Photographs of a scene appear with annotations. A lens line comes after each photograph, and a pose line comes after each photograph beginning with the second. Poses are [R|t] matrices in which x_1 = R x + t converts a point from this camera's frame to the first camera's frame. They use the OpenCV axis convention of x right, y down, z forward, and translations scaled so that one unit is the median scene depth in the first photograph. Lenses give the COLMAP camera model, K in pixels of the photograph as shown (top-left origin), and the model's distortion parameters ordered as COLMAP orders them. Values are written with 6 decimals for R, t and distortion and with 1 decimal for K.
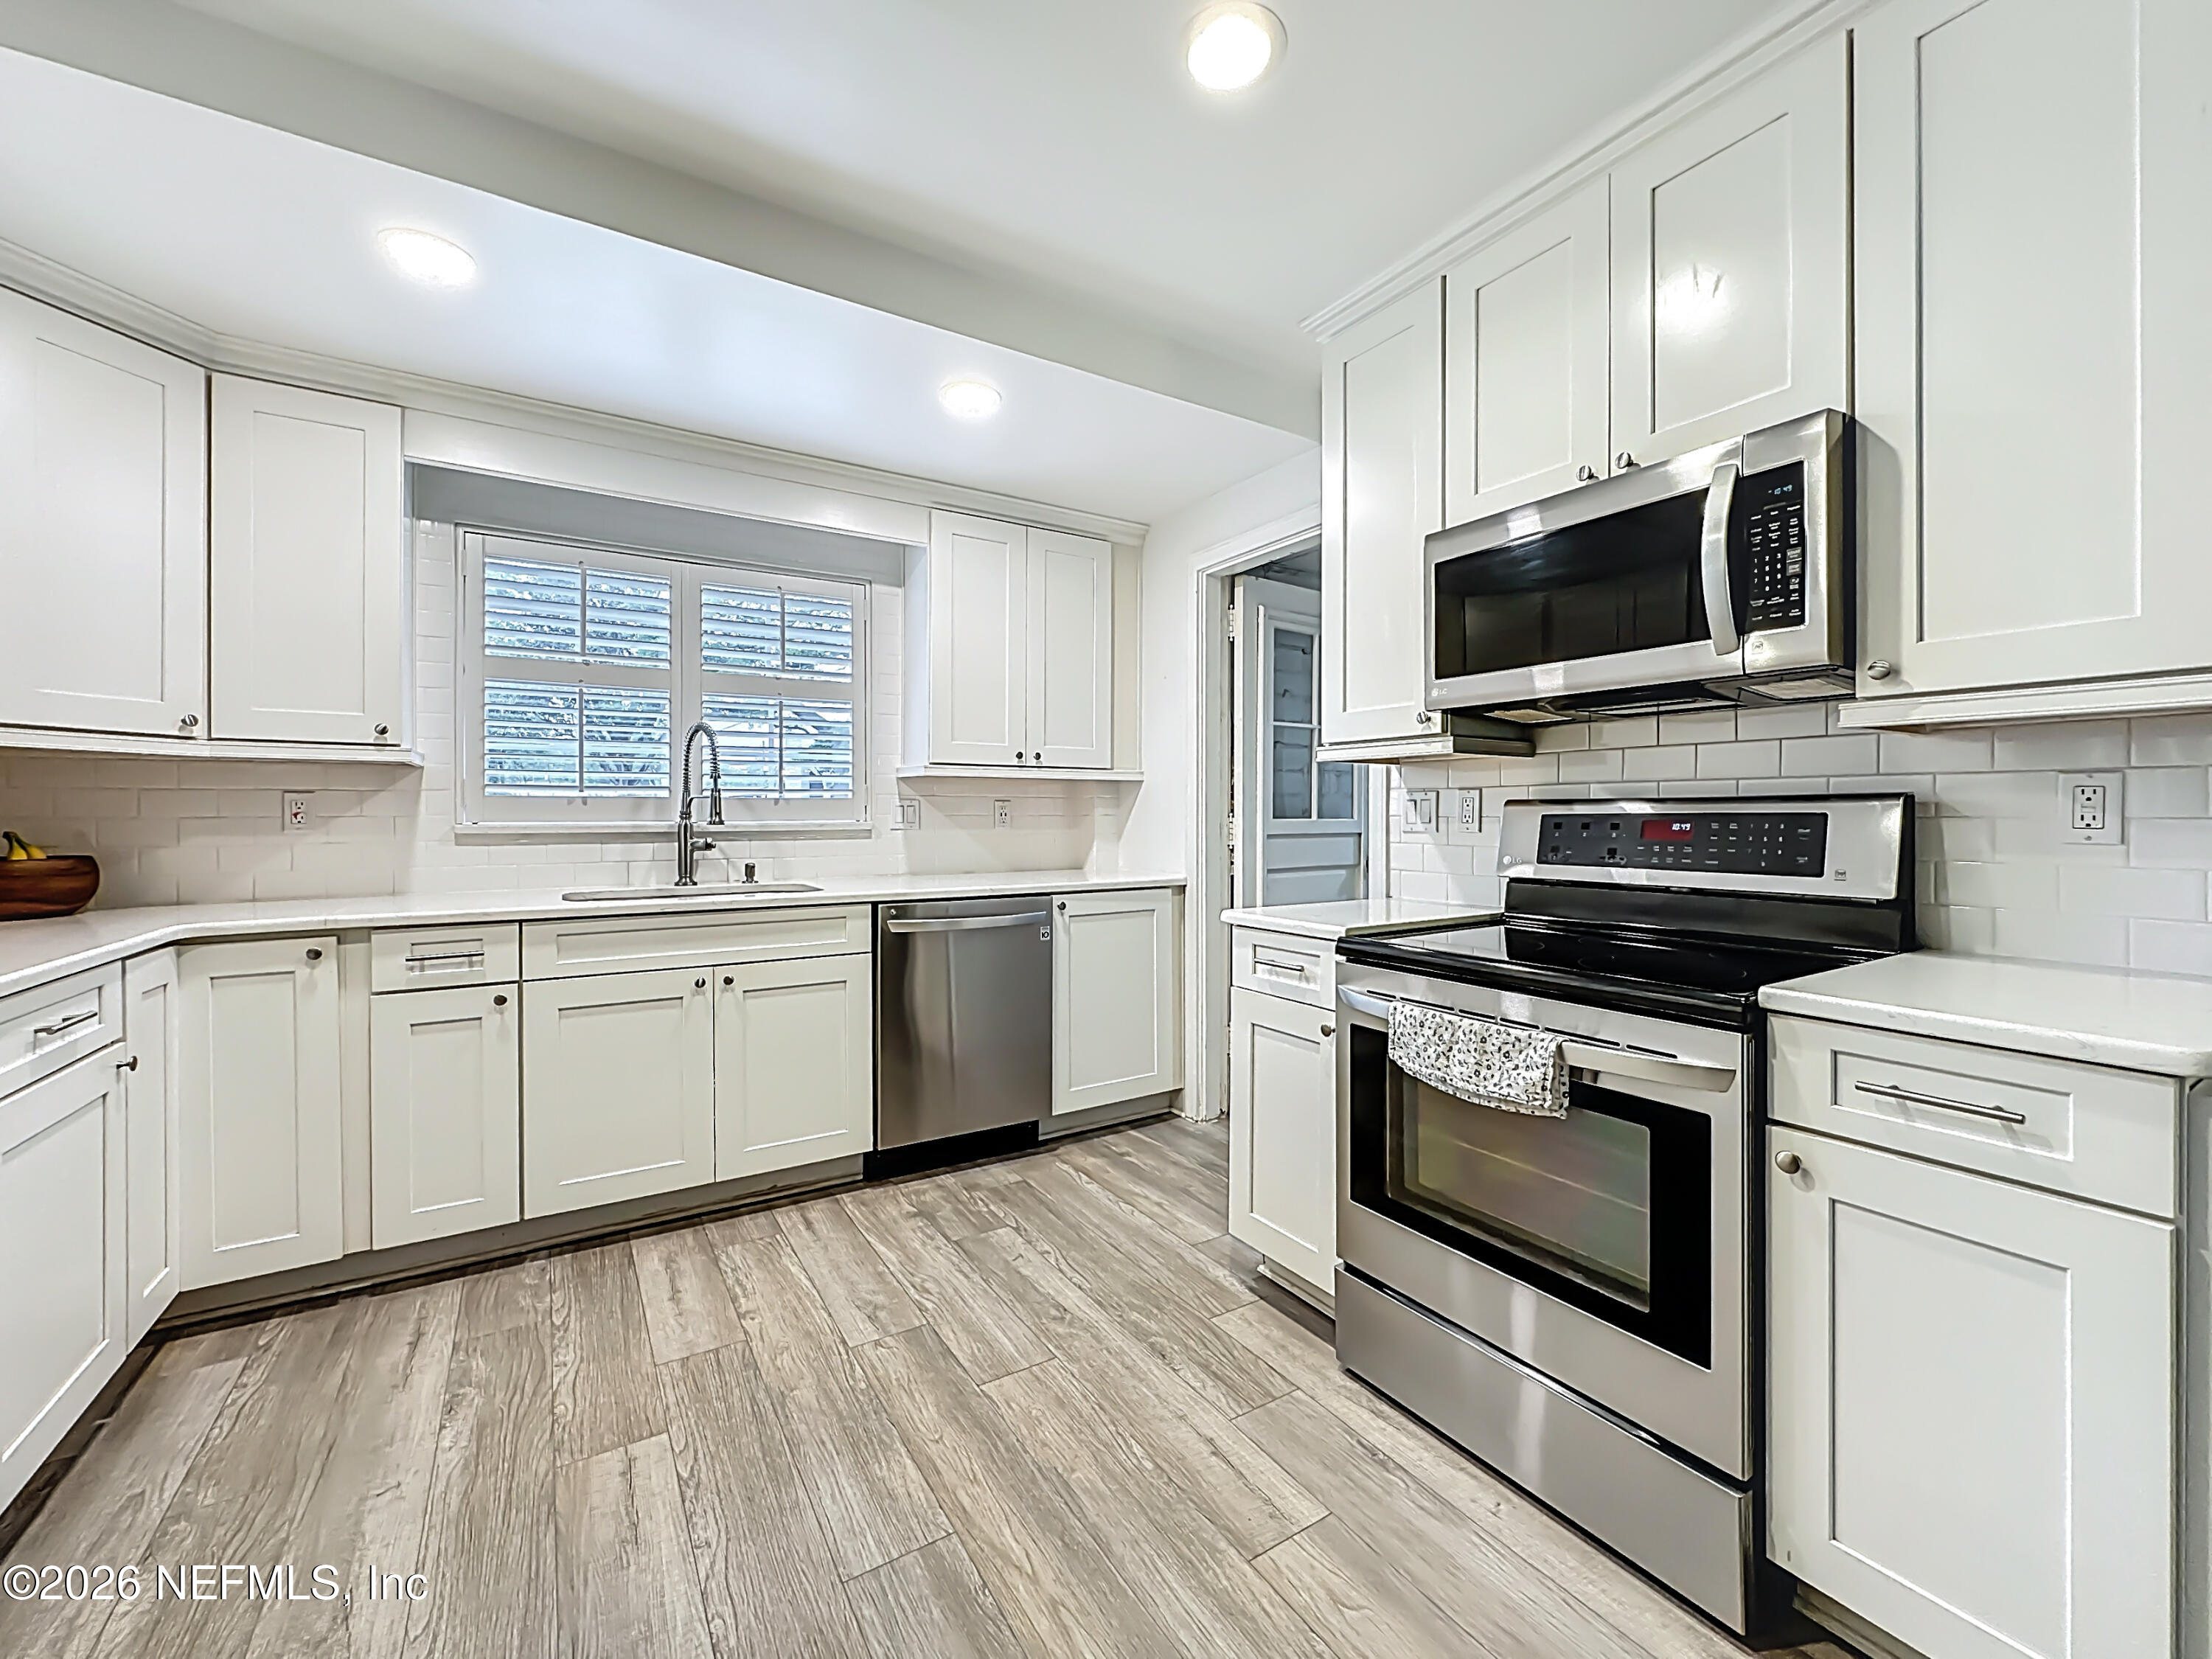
lens RADIAL K [[891.0, 0, 1103.2], [0, 891.0, 819.3], [0, 0, 1]] dist [-0.001865, 0.000035]
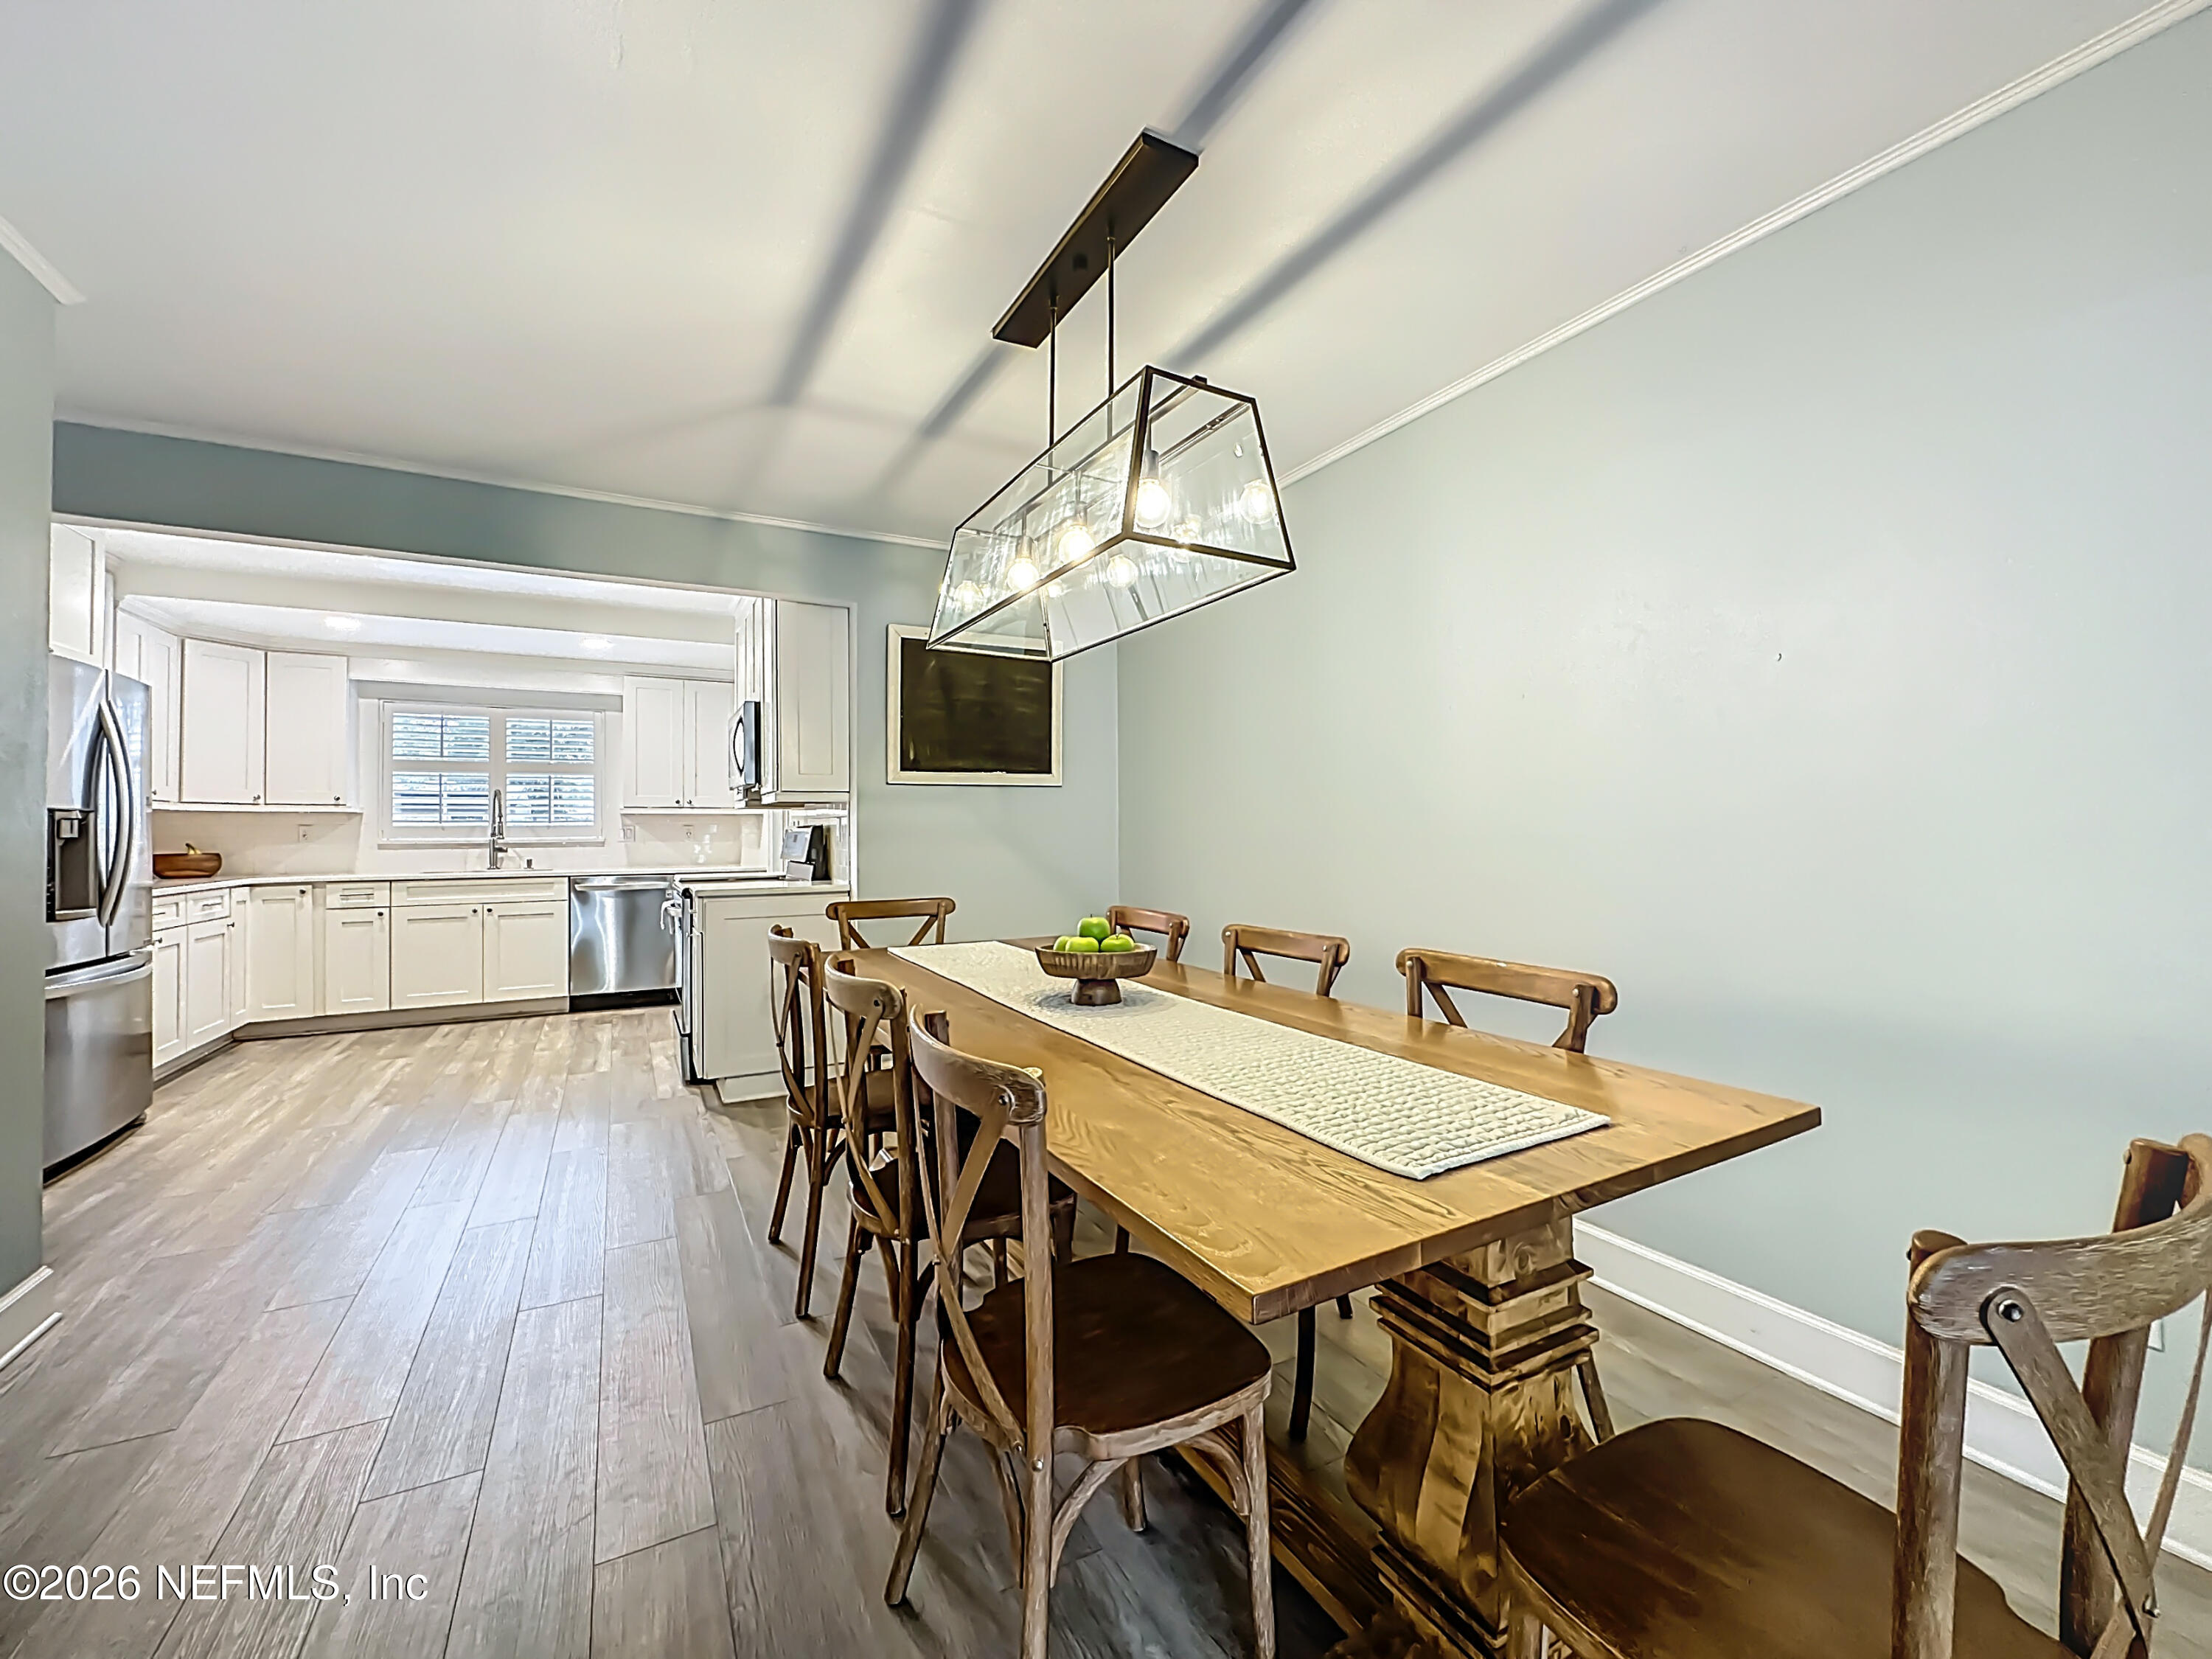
lens RADIAL K [[891.0, 0, 1096.7], [0, 891.0, 818.6], [0, 0, 1]] dist [-0.001865, 0.000035]
pose [[0.997840, -0.008617, -0.065117, 1.367598], [0.007369, 0.999785, -0.019391, 0.010619], [0.065270, 0.018869, 0.997689, -1.228458]]
